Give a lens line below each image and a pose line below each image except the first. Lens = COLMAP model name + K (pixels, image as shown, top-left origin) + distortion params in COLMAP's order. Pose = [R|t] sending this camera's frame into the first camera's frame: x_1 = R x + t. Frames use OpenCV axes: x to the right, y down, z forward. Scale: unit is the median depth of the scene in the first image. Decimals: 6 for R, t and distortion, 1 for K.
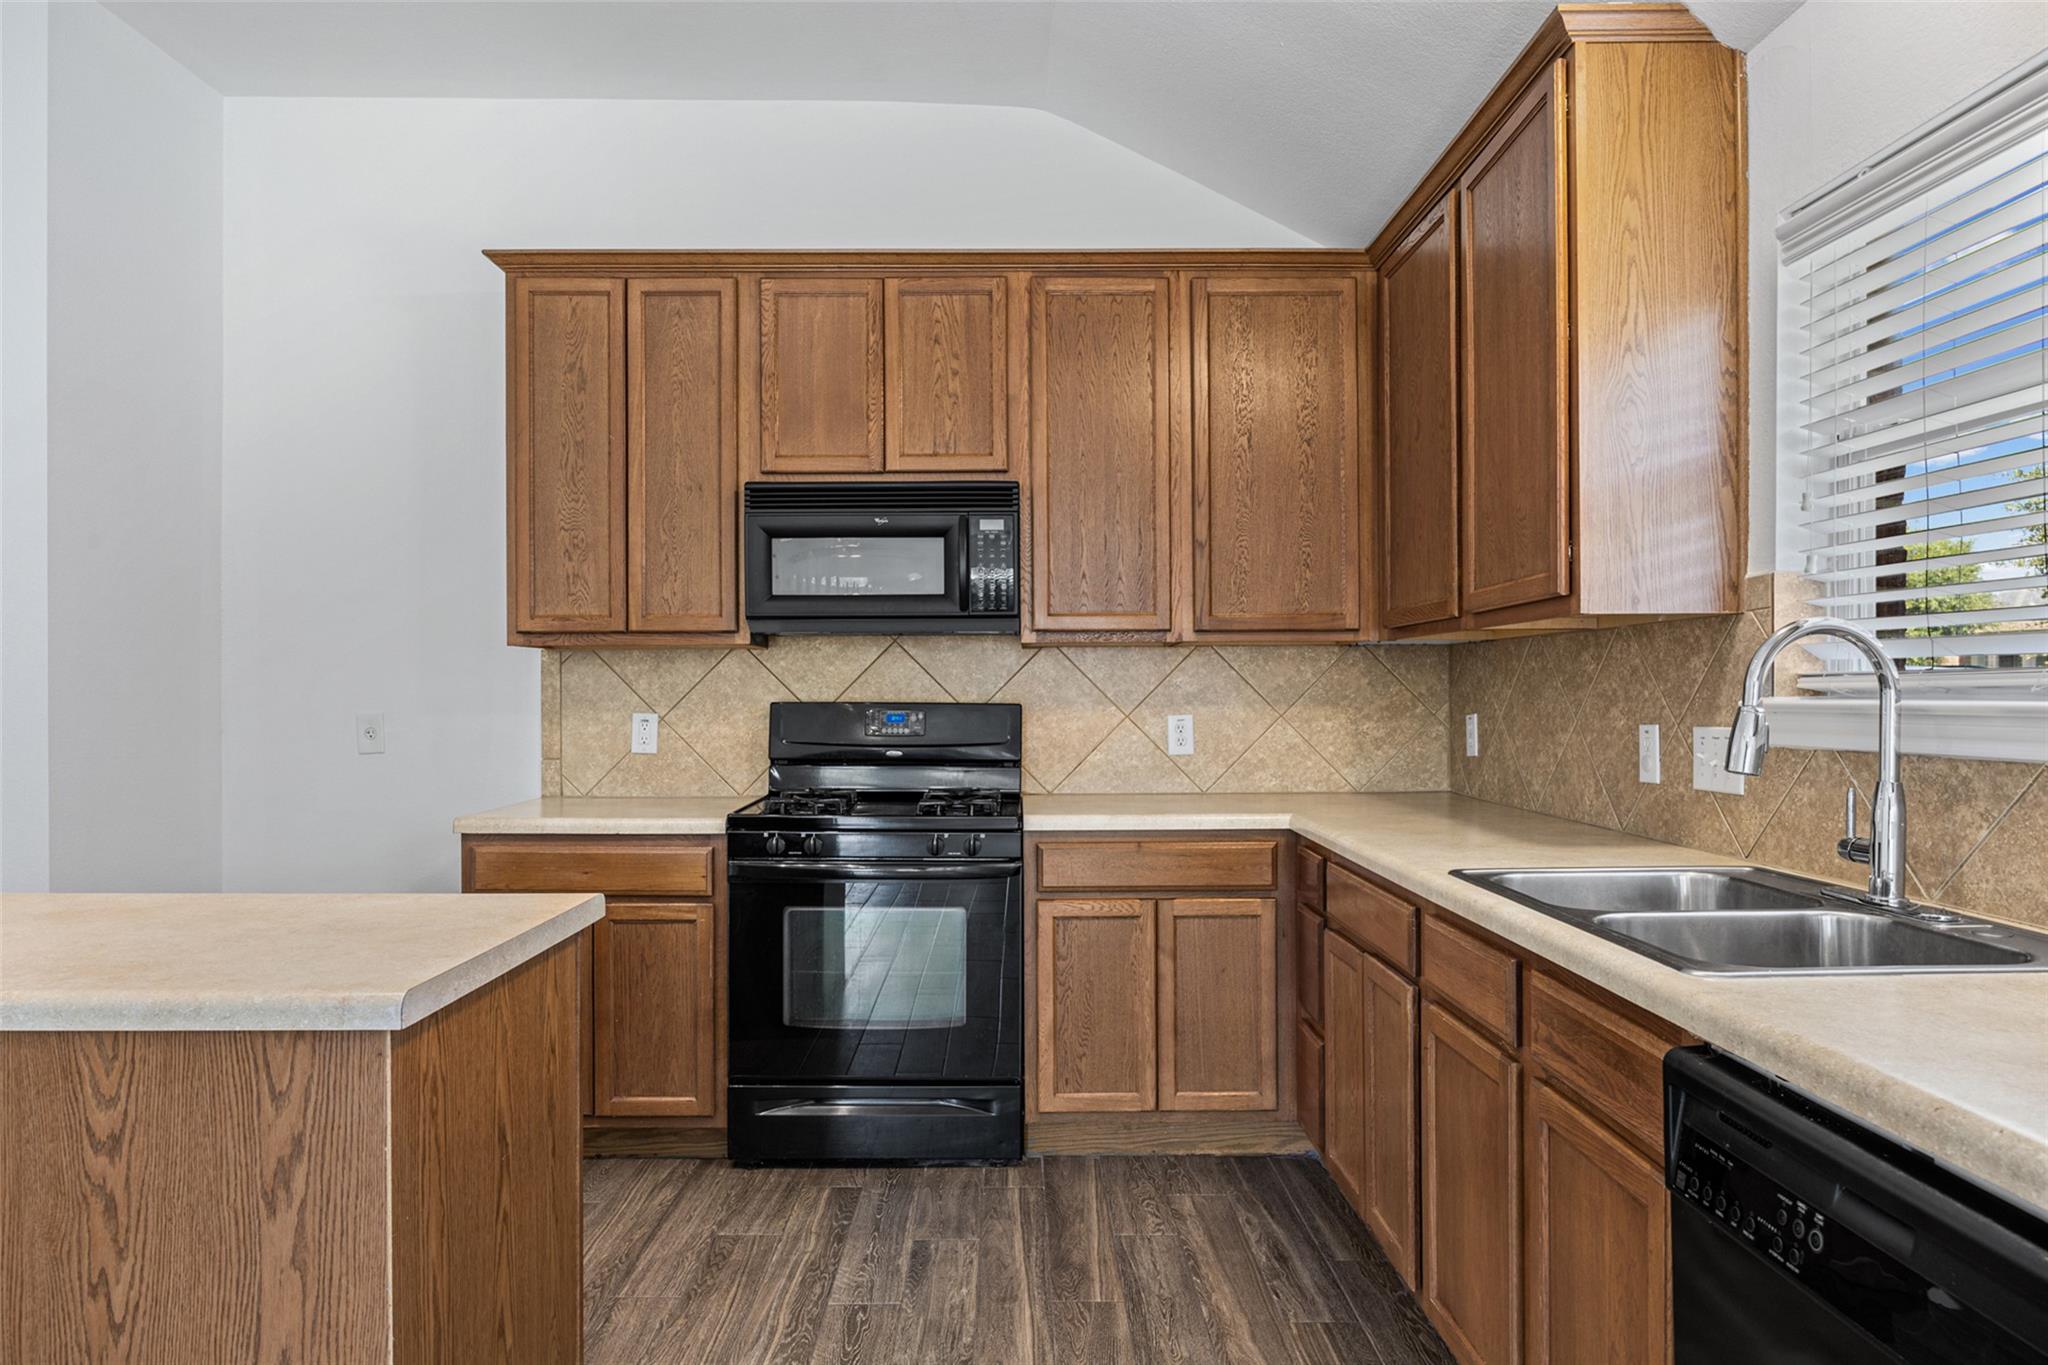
lens RADIAL K [[1282.0, 0, 1028.0], [0, 1282.0, 701.3], [0, 0, 1]] dist [-0.006406, -0.000831]
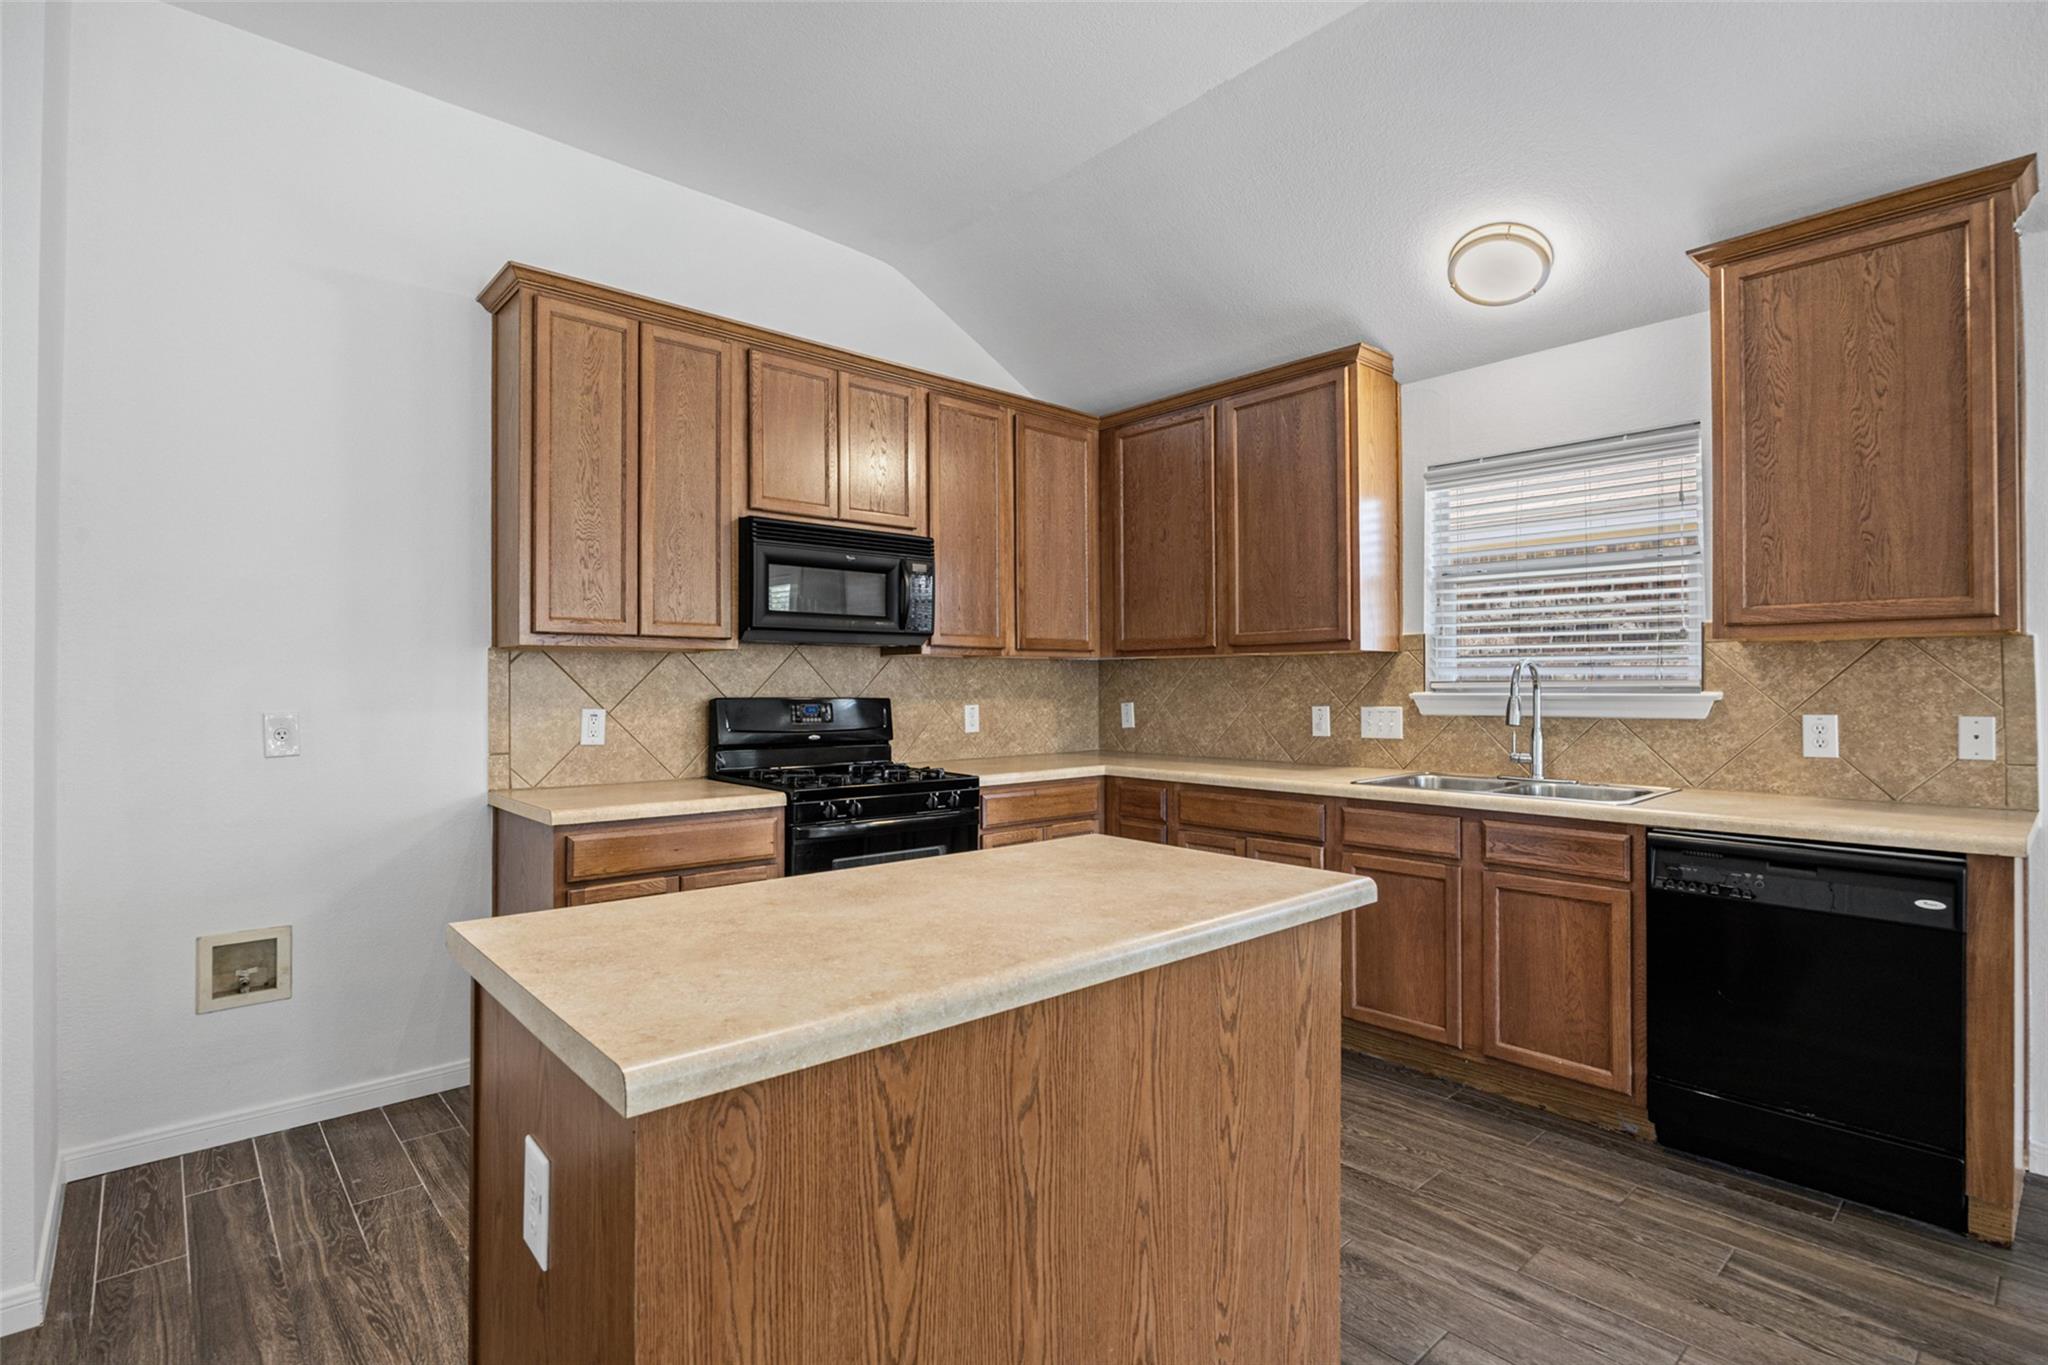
lens RADIAL K [[970.2, 0, 1022.6], [0, 970.2, 678.4], [0, 0, 1]] dist [-0.008623, 0.000637]
pose [[0.749297, 0.007506, 0.662191, -0.627443], [0.004004, 0.999866, -0.015865, -0.002086], [-0.662221, 0.014539, 0.749167, 0.145708]]
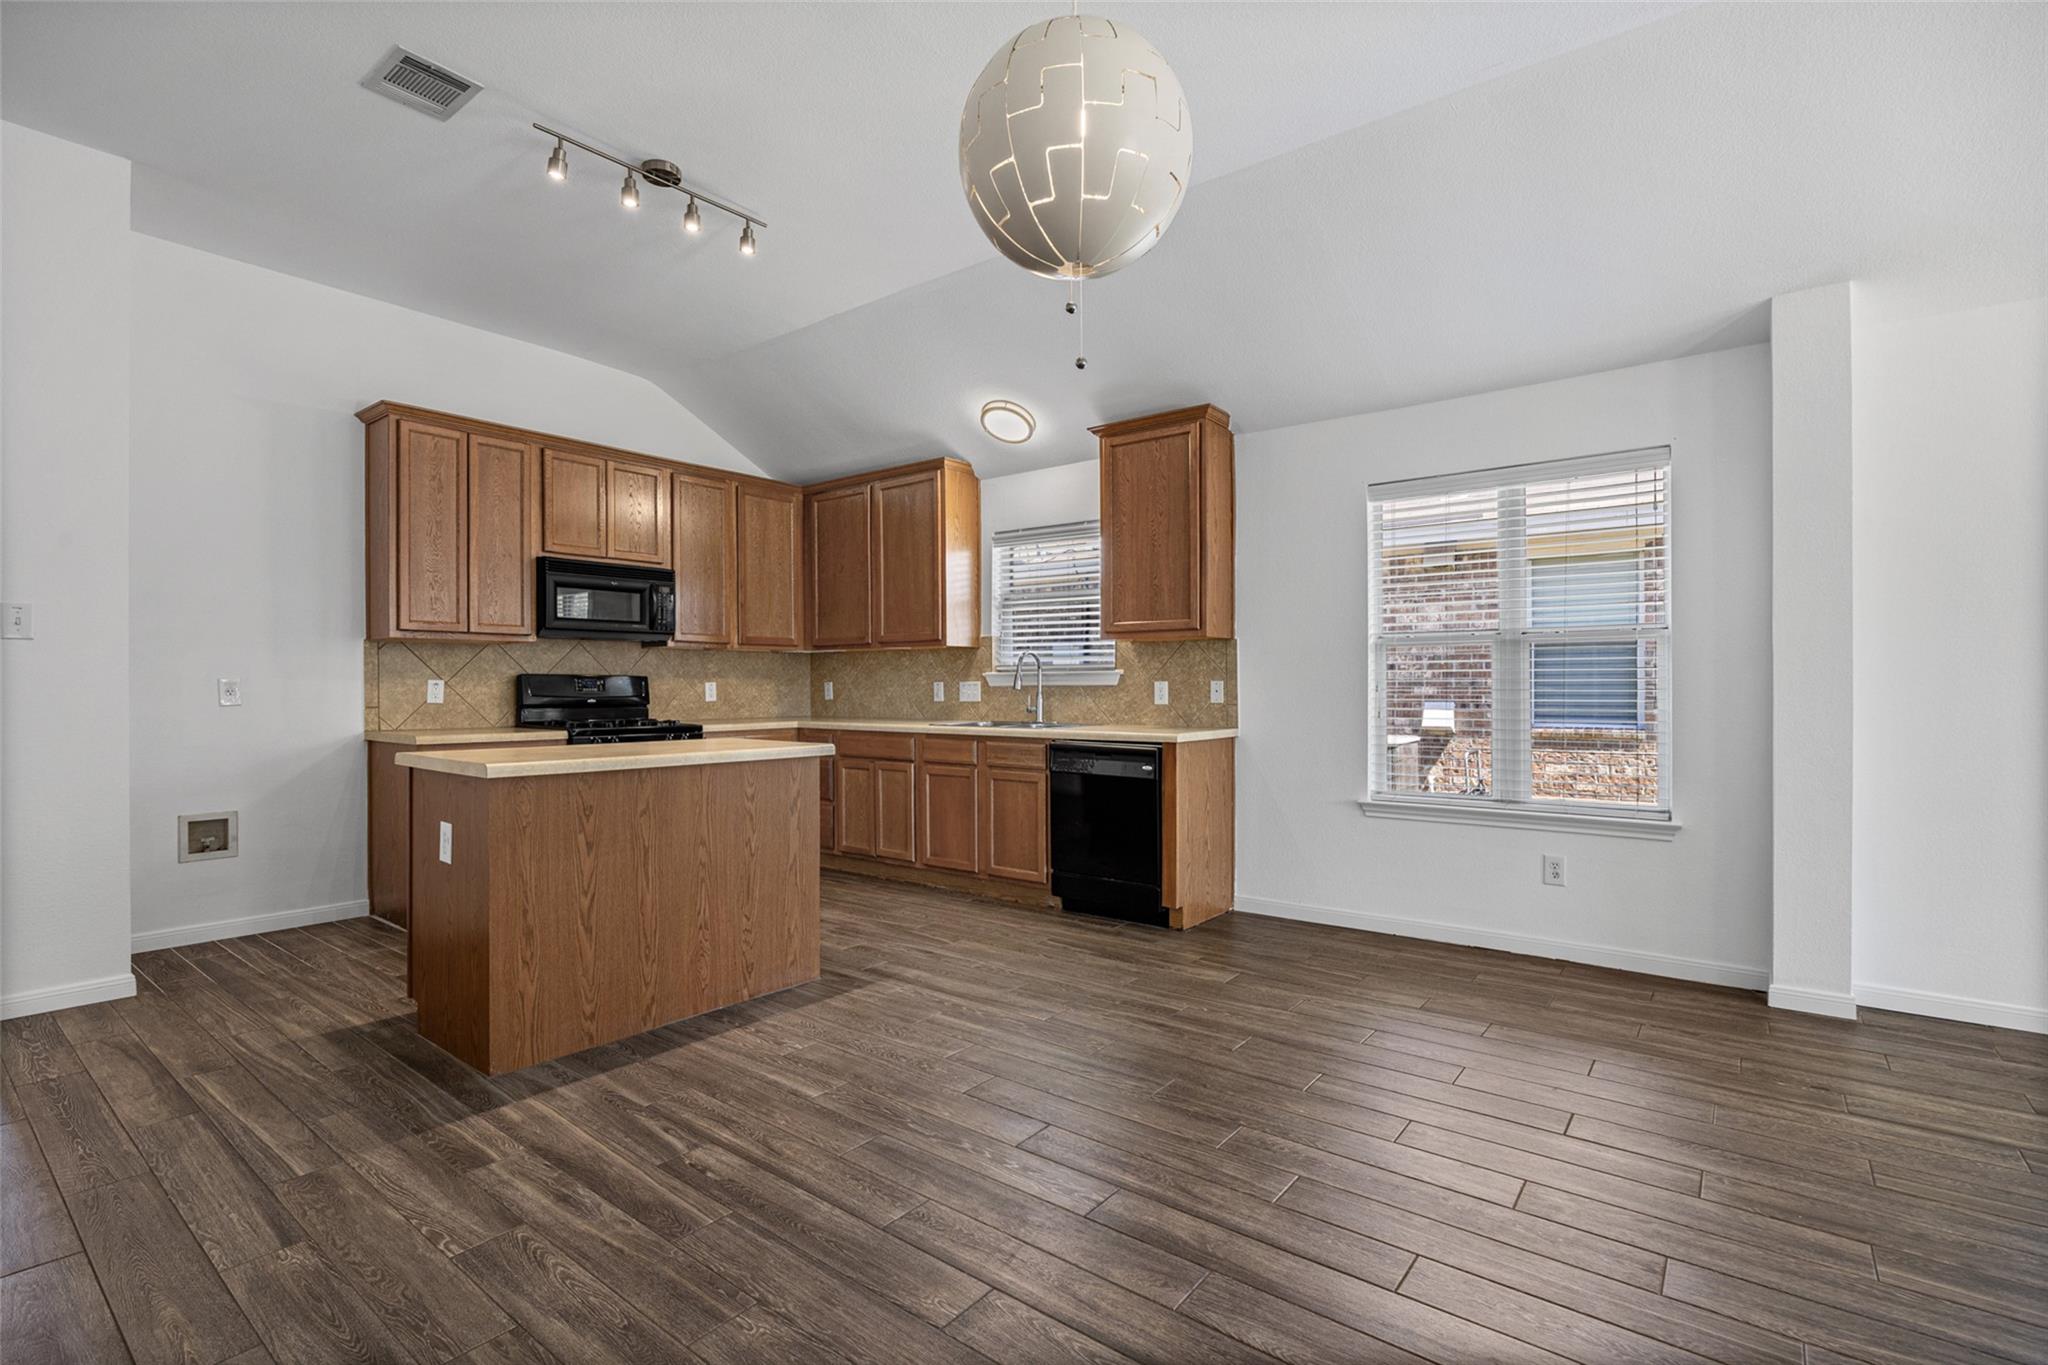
lens RADIAL K [[939.4, 0, 1017.7], [0, 939.4, 690.2], [0, 0, 1]] dist [-0.013235, -0.000058]
pose [[0.621646, -0.001018, 0.783298, -0.861039], [0.005059, 0.999984, -0.002716, 0.033235], [-0.783282, 0.005651, 0.621641, -0.401192]]
